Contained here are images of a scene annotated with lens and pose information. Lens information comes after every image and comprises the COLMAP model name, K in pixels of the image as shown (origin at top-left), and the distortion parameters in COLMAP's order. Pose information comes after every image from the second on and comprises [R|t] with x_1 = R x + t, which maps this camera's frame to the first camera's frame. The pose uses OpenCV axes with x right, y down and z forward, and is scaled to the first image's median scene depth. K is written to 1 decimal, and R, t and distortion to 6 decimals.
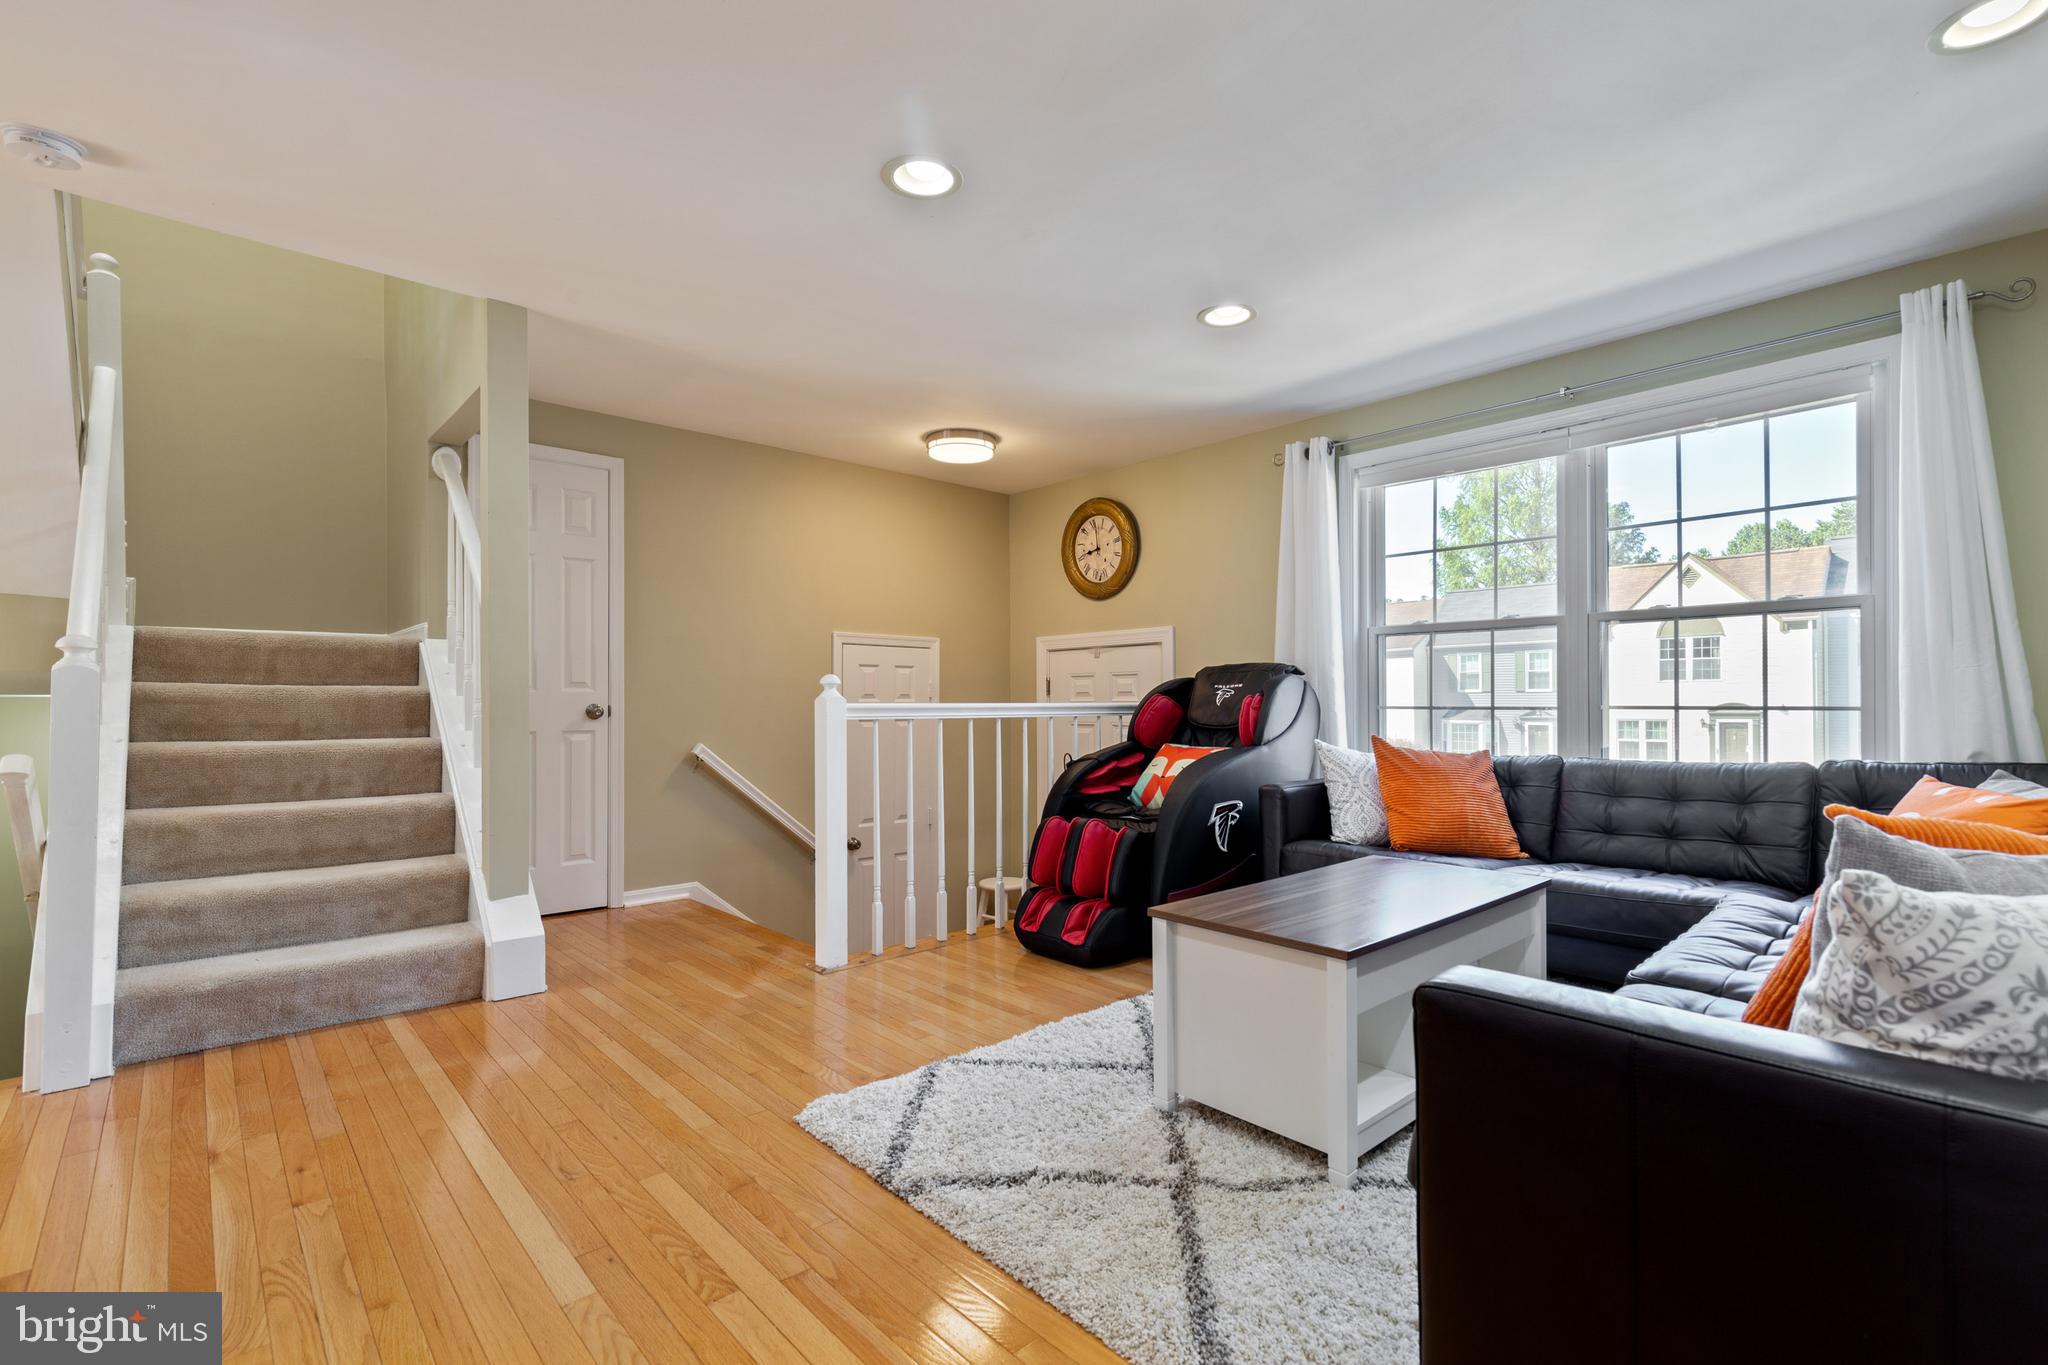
lens RADIAL K [[953.4, 0, 1018.5], [0, 953.4, 692.4], [0, 0, 1]] dist [0.000222, -0.000172]
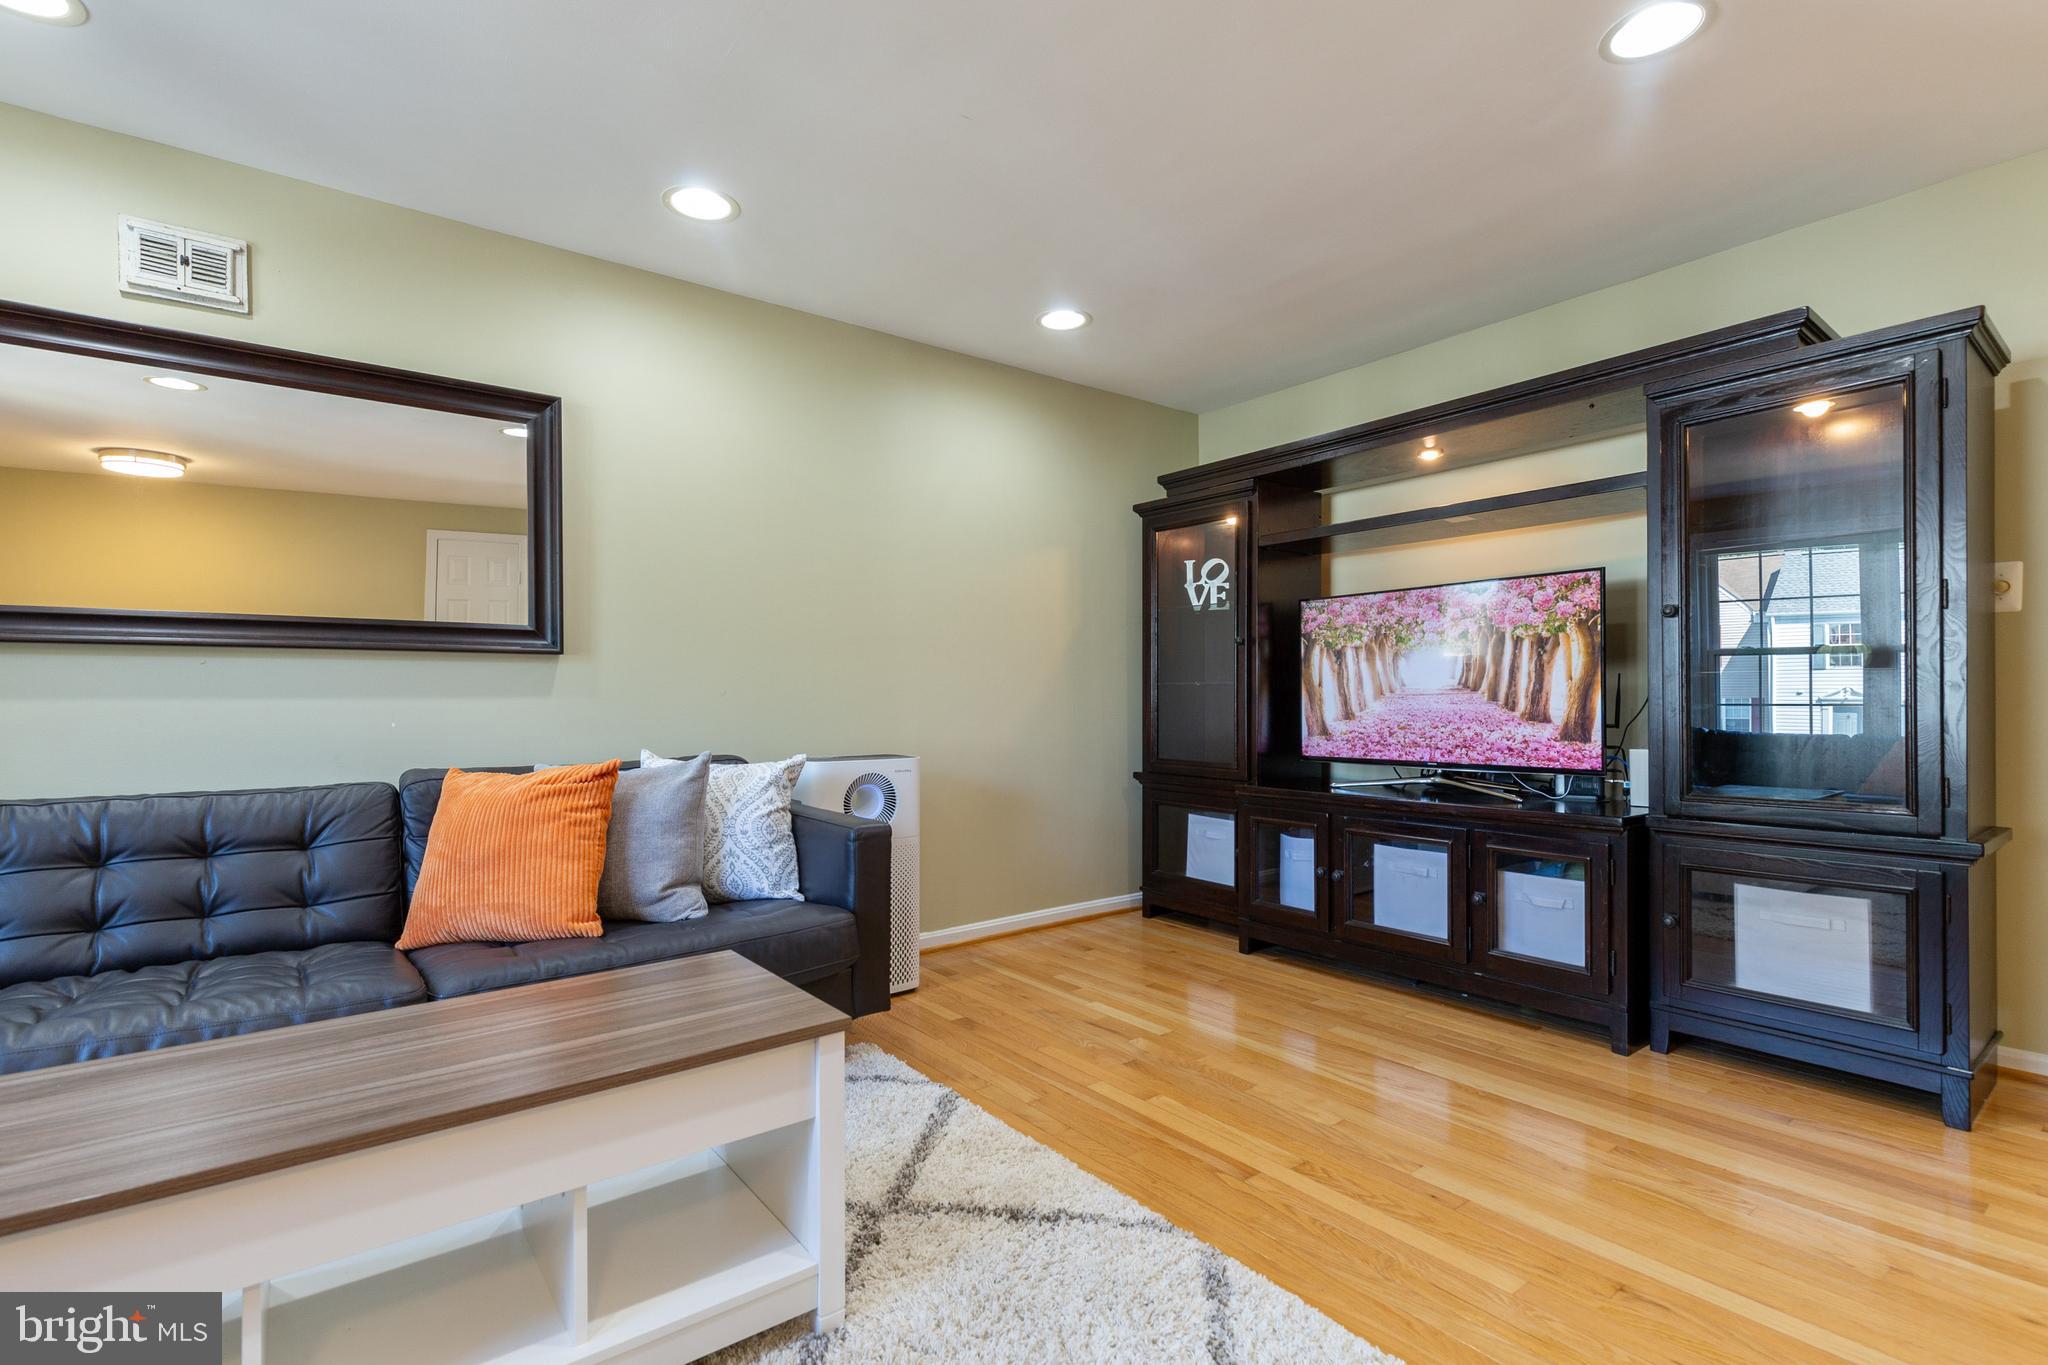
lens RADIAL K [[940.3, 0, 1028.5], [0, 940.3, 692.3], [0, 0, 1]] dist [0.003213, 0.000298]
pose [[-0.998098, 0.010455, 0.060747, -0.014387], [0.010040, 0.999924, -0.007126, 0.005212], [-0.060816, -0.006503, -0.998128, 1.025872]]
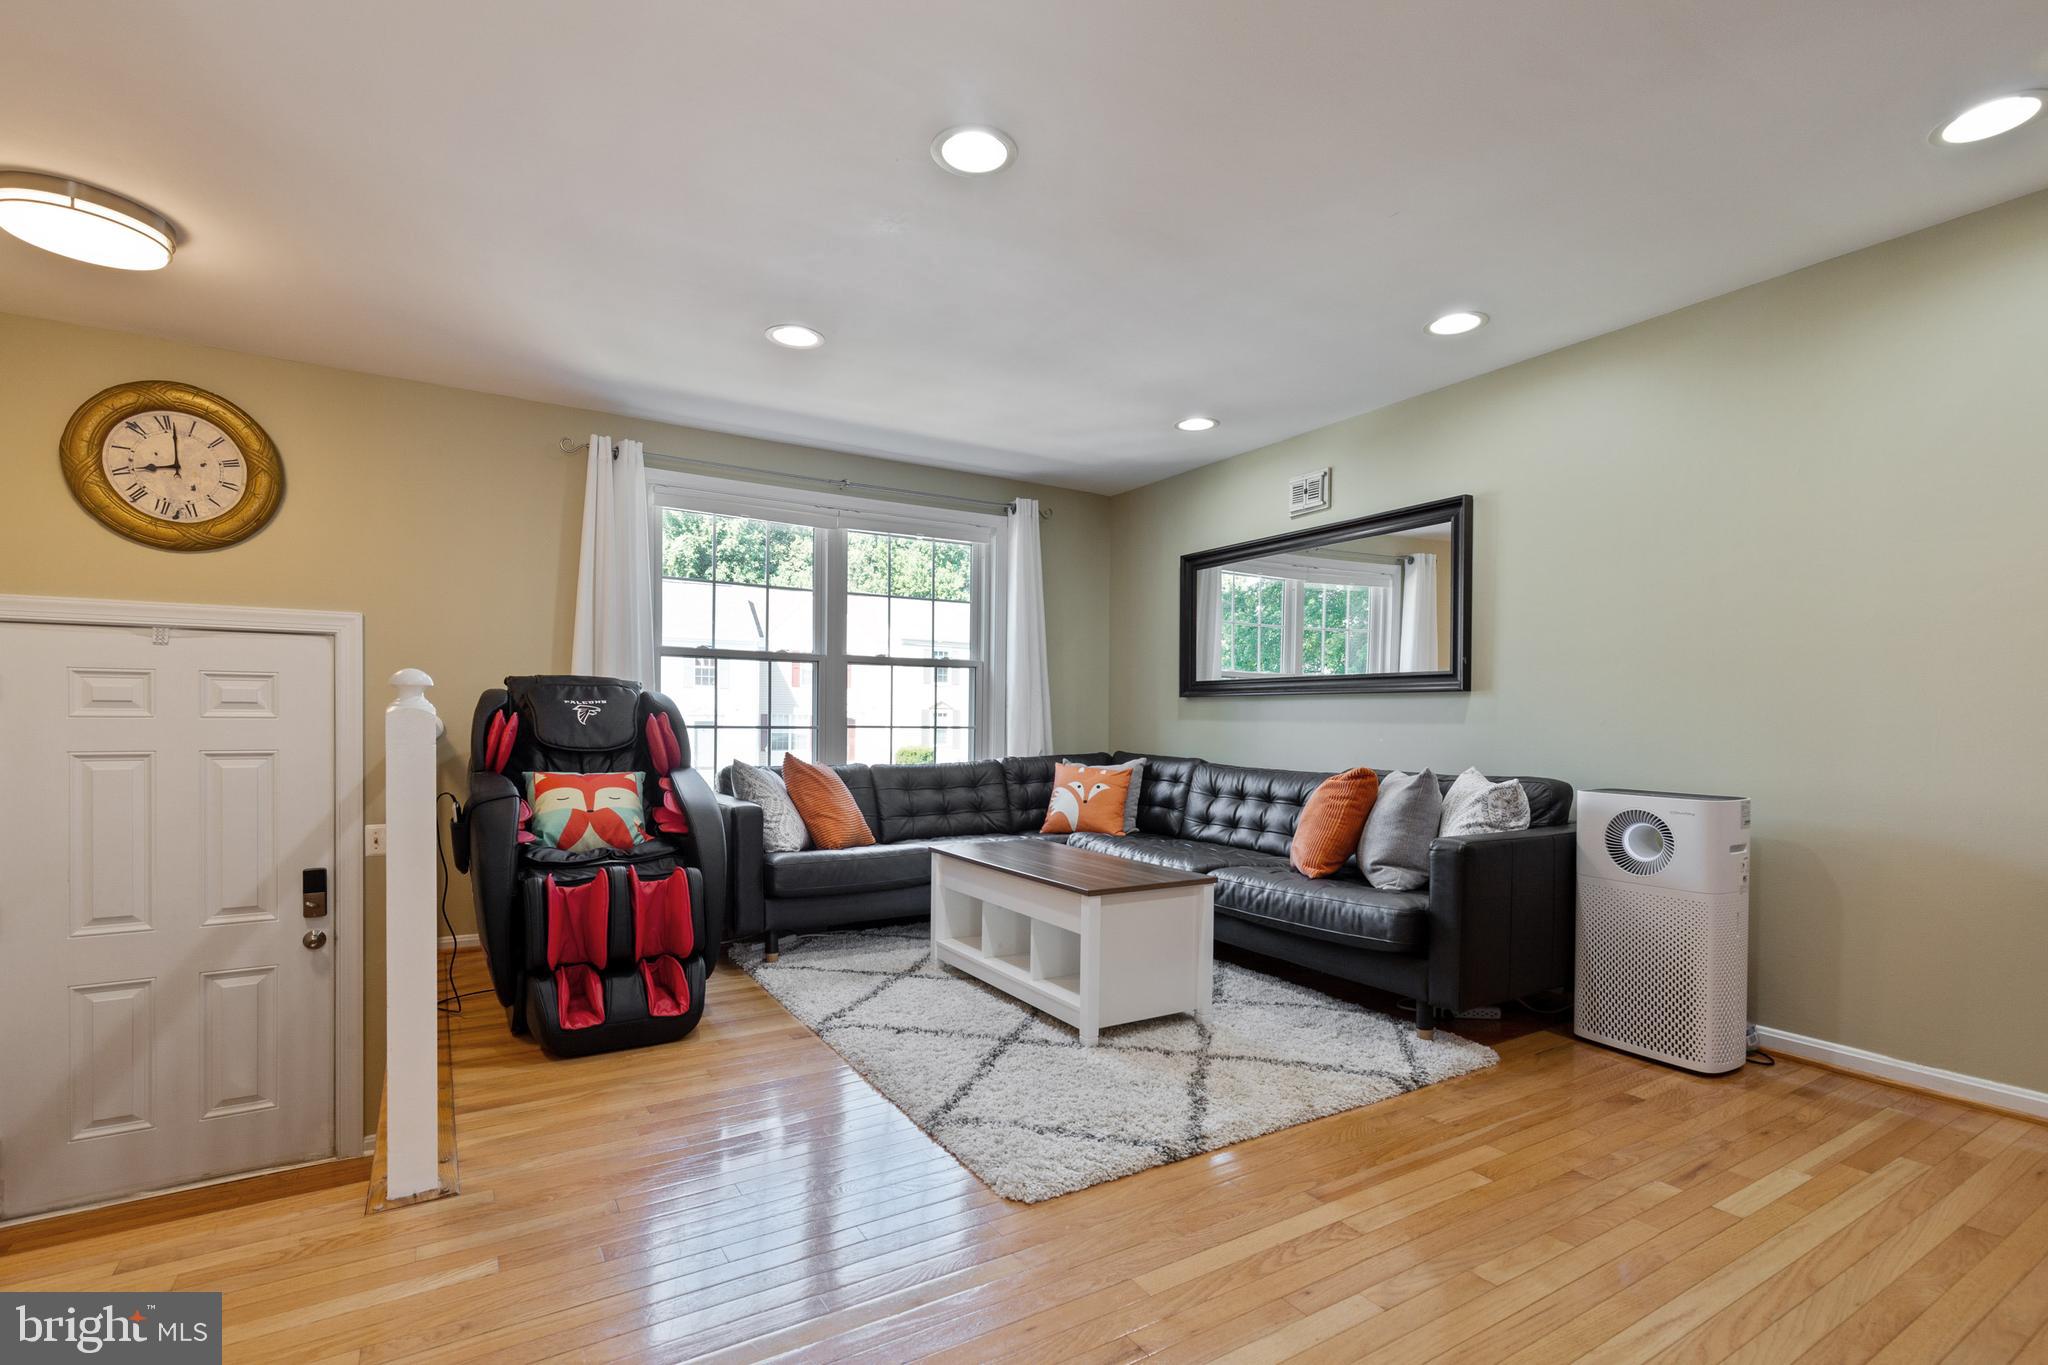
lens RADIAL K [[966.4, 0, 1059.3], [0, 966.4, 715.3], [0, 0, 1]] dist [0.012752, 0.000281]
pose [[0.144570, 0.012163, 0.989420, -0.702707], [-0.017342, 0.999802, -0.009757, 0.008078], [-0.989343, -0.015748, 0.144753, 0.538345]]
